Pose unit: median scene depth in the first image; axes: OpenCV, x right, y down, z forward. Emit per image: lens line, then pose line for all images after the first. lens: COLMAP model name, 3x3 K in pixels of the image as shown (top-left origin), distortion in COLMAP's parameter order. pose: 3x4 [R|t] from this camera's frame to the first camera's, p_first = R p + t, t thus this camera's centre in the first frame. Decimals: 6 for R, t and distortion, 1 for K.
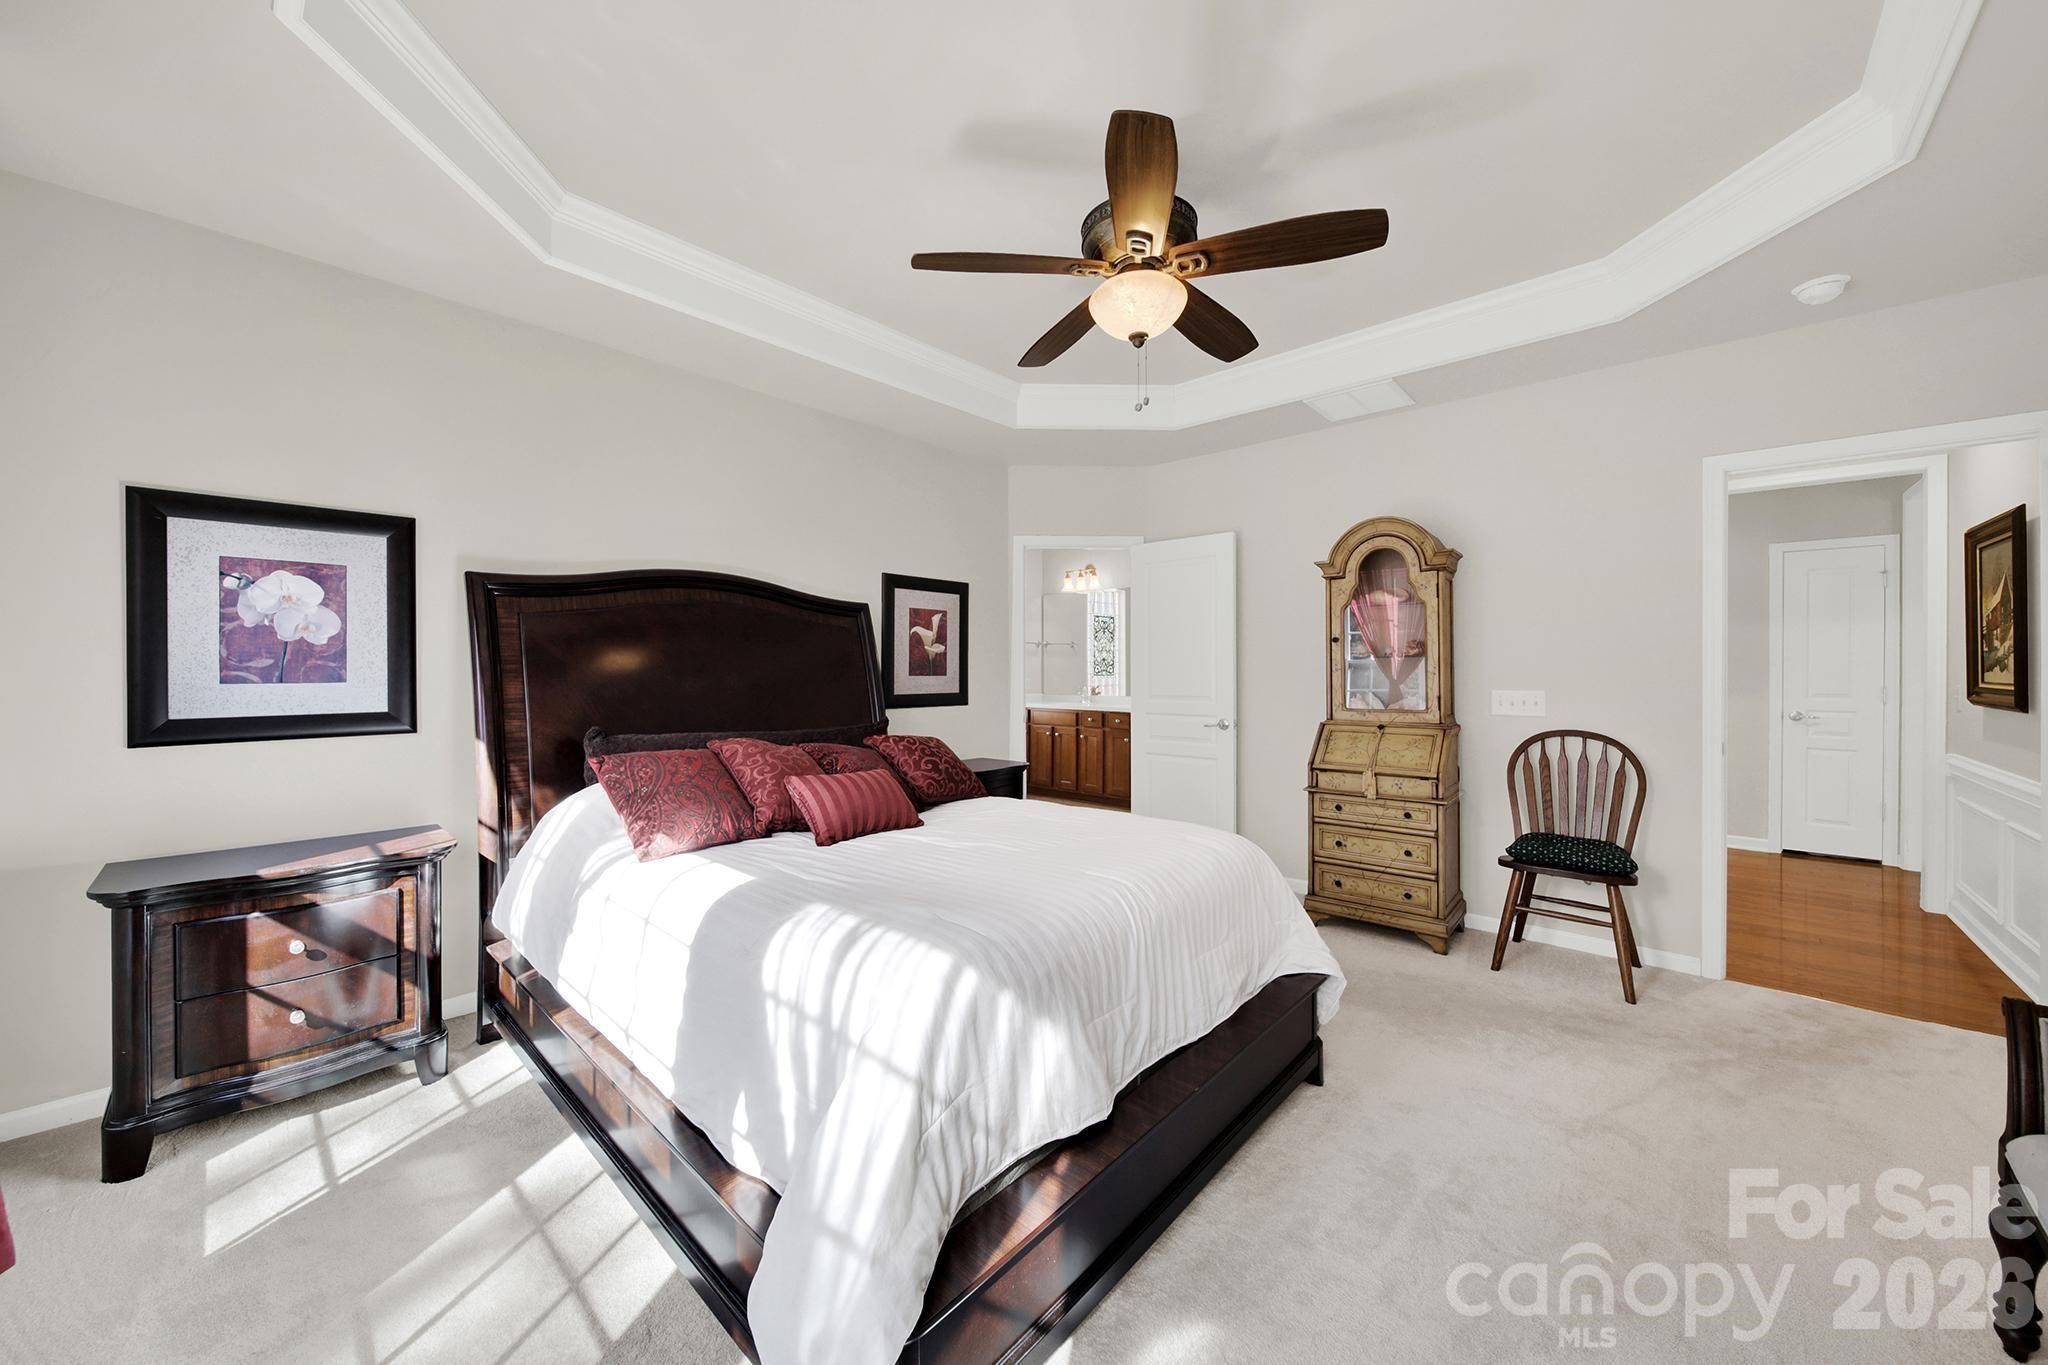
lens RADIAL K [[737.0, 0, 1020.2], [0, 737.0, 678.3], [0, 0, 1]] dist [-0.002906, -0.000121]
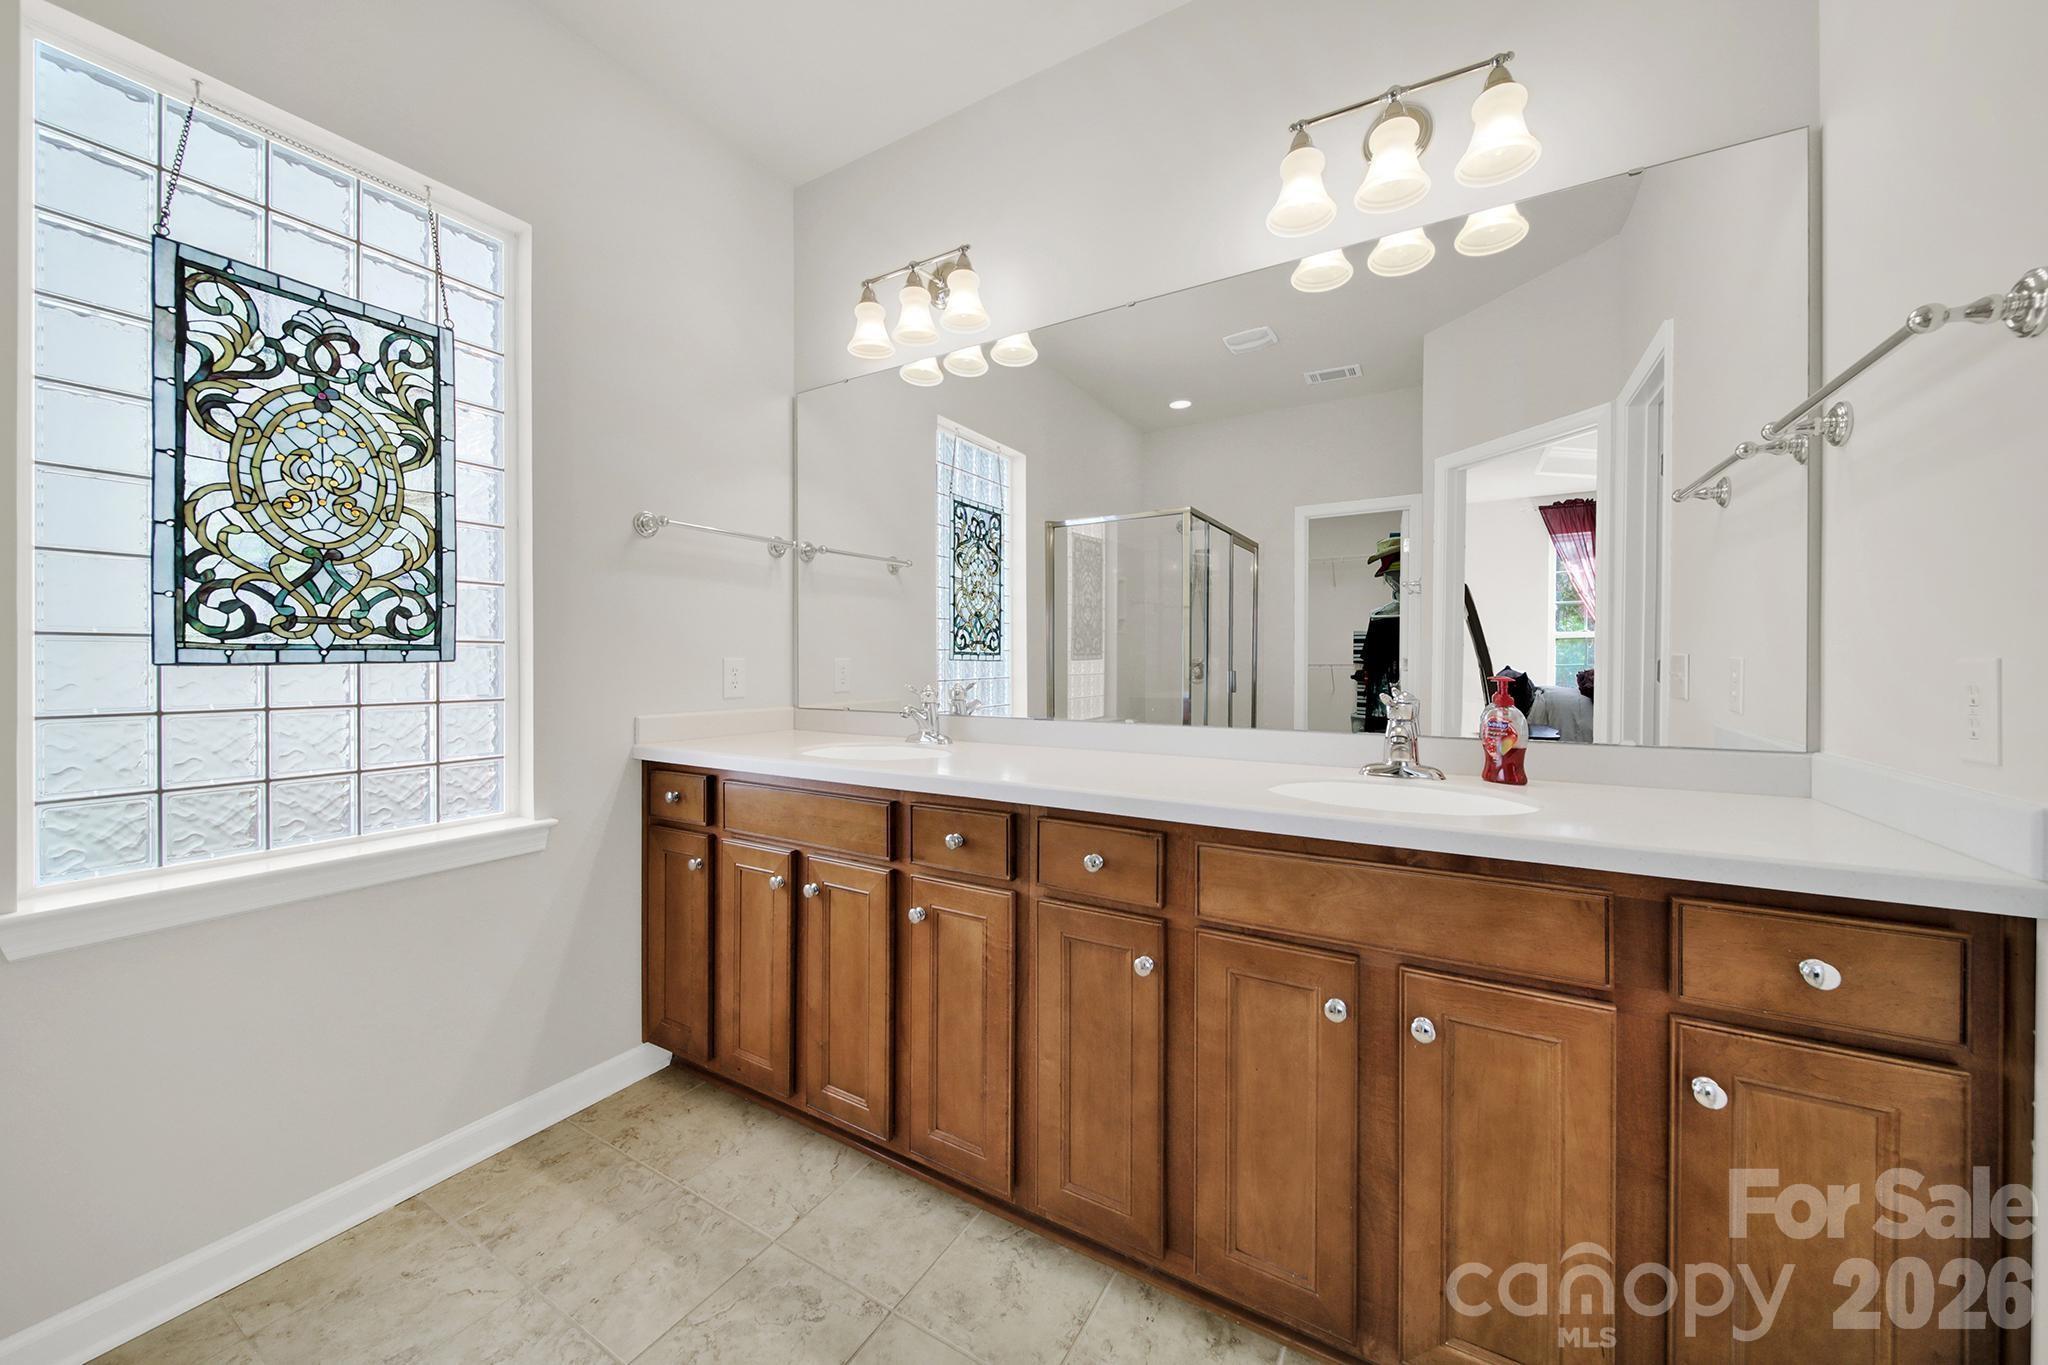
lens RADIAL K [[737.0, 0, 1020.2], [0, 737.0, 678.3], [0, 0, 1]] dist [-0.002906, -0.000121]
pose [[0.978976, -0.004733, 0.203923, 0.067237], [0.002324, 0.999925, 0.012052, 0.005875], [-0.203964, -0.011325, 0.978913, 0.747086]]
